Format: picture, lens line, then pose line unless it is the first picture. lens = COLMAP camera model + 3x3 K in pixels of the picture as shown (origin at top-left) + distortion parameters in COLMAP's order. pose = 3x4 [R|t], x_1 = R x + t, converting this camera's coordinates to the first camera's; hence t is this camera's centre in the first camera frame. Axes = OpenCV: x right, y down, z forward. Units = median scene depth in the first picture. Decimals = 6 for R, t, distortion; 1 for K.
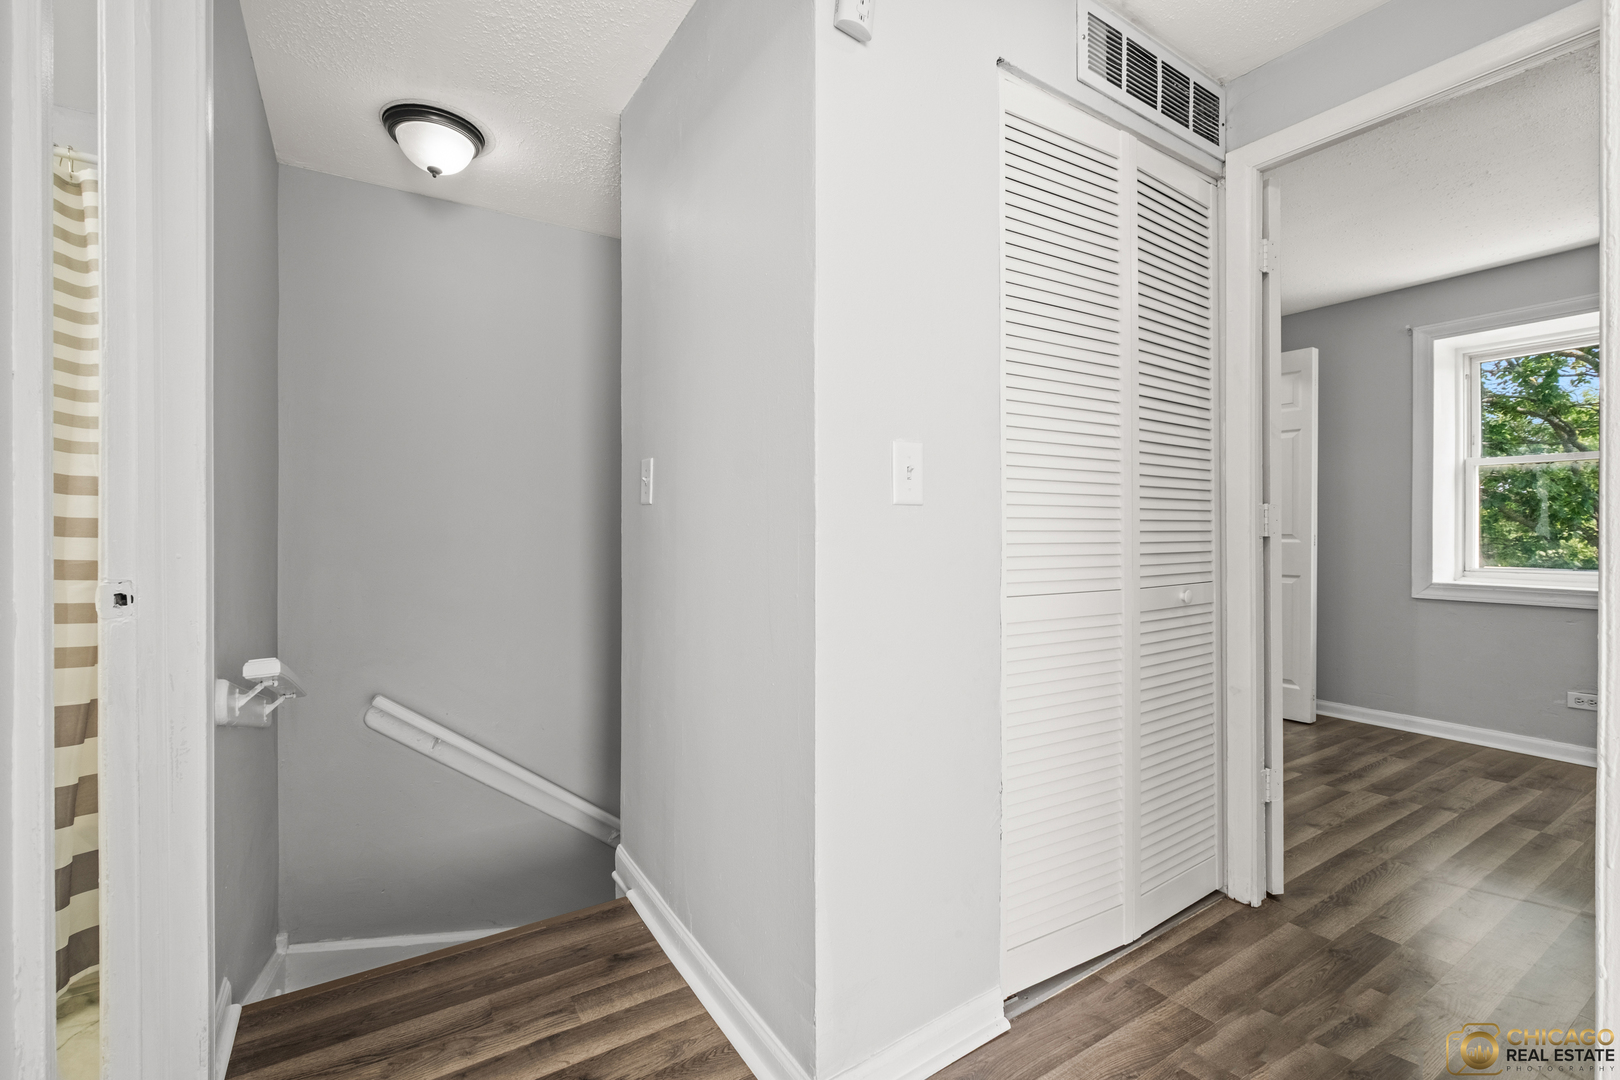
lens RADIAL K [[713.9, 0, 804.5], [0, 713.9, 529.5], [0, 0, 1]] dist [-0.004996, -0.000263]
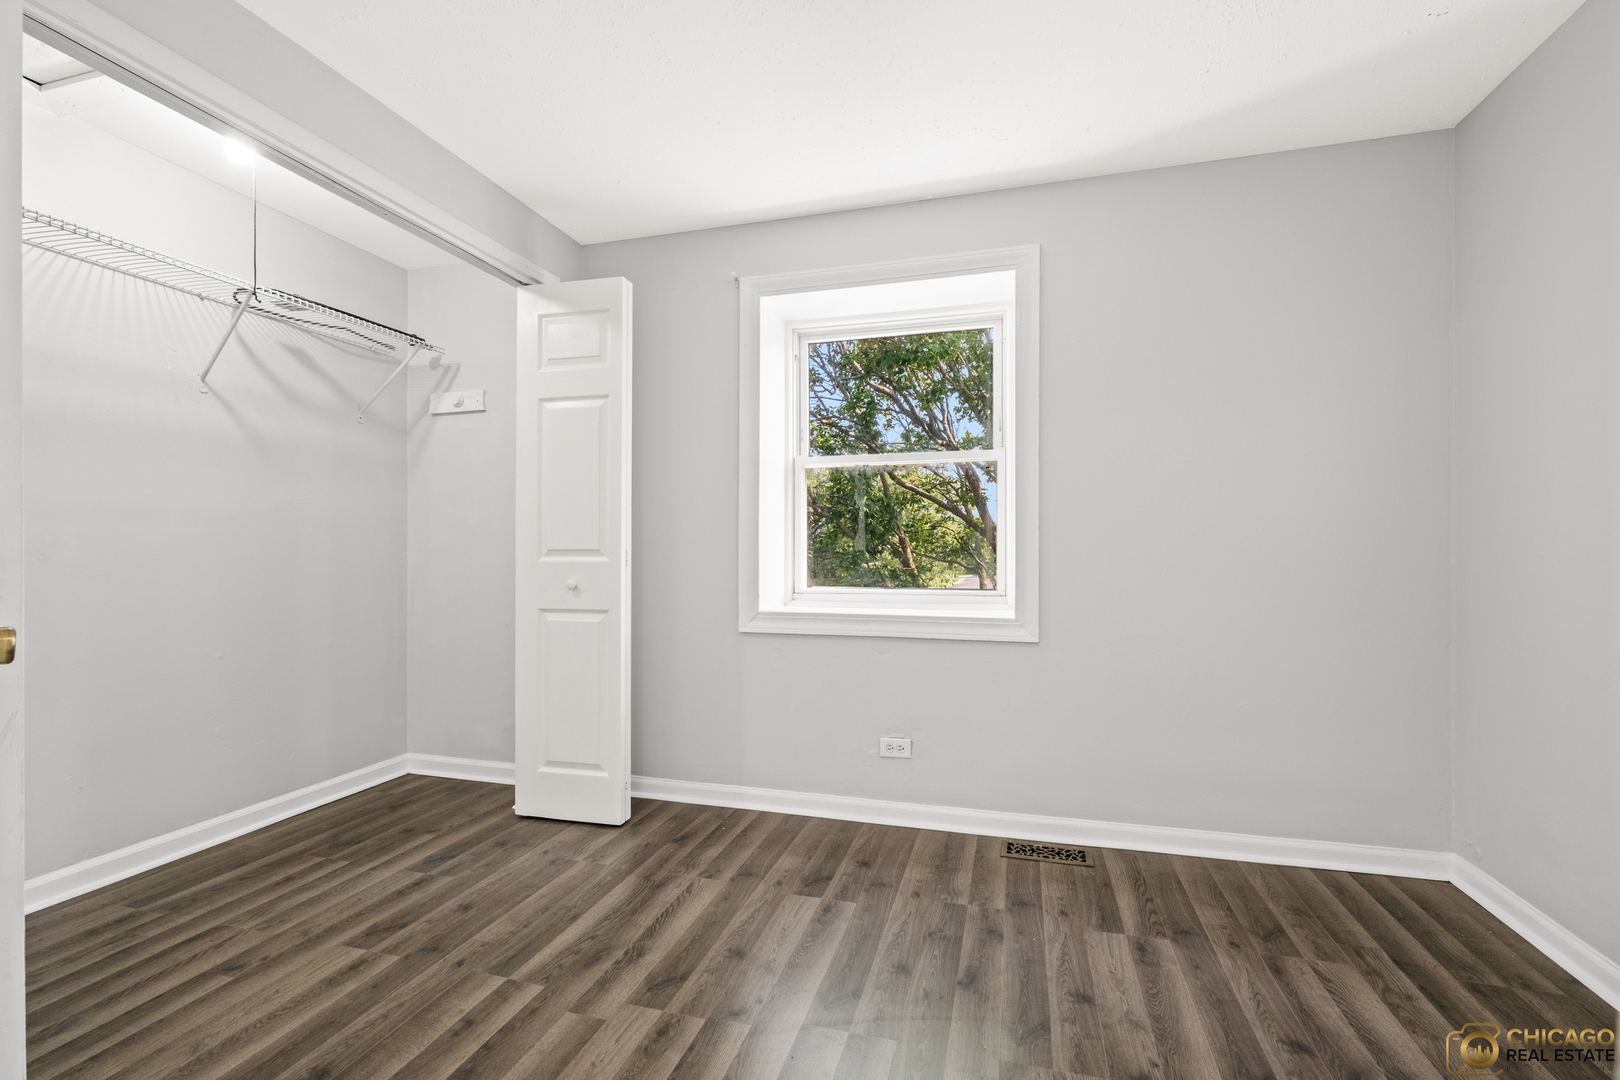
lens RADIAL K [[713.9, 0, 816.2], [0, 713.9, 542.1], [0, 0, 1]] dist [-0.004996, -0.000263]
pose [[0.745080, 0.003293, 0.666967, 0.463169], [-0.000455, 0.999990, -0.004429, 0.003383], [-0.666975, 0.002996, 0.745074, 0.427816]]
